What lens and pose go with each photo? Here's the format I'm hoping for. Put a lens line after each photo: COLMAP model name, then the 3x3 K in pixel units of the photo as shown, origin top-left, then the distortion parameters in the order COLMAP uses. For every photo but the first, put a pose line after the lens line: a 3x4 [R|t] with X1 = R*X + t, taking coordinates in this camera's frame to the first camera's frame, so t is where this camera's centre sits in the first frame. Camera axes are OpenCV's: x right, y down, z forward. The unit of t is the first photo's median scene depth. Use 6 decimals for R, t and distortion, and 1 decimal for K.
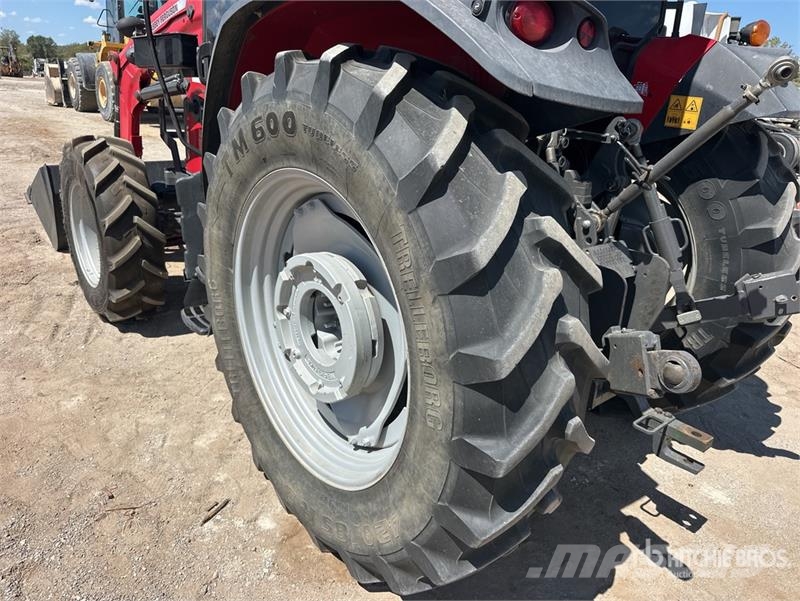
lens RADIAL K [[589.1, 0, 397.0], [0, 589.1, 303.8], [0, 0, 1]] dist [0.055234, -0.078743]
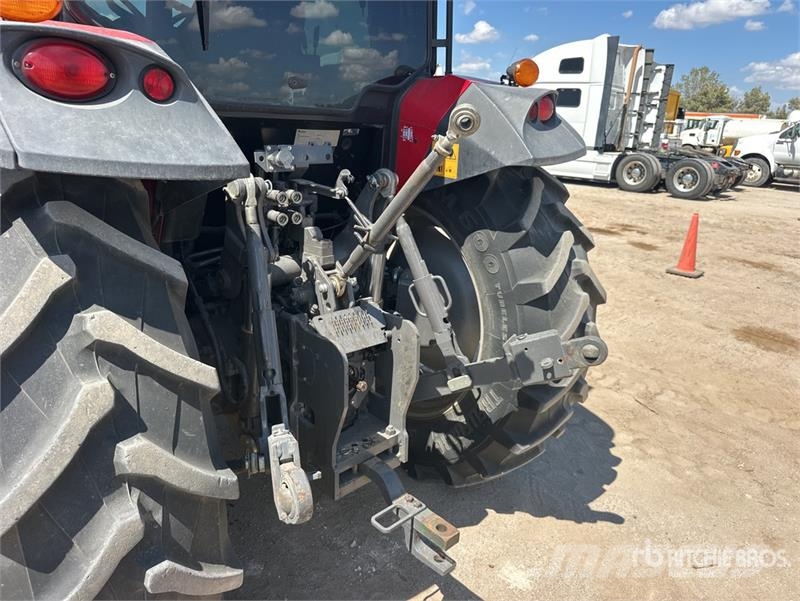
lens RADIAL K [[581.5, 0, 400.0], [0, 581.5, 300.5], [0, 0, 1]] dist [0.129635, -0.242052]
pose [[0.997346, -0.033796, 0.064492, 0.355275], [0.036901, 0.998186, -0.047578, -0.065678], [-0.062767, 0.049832, 0.996783, 0.112947]]
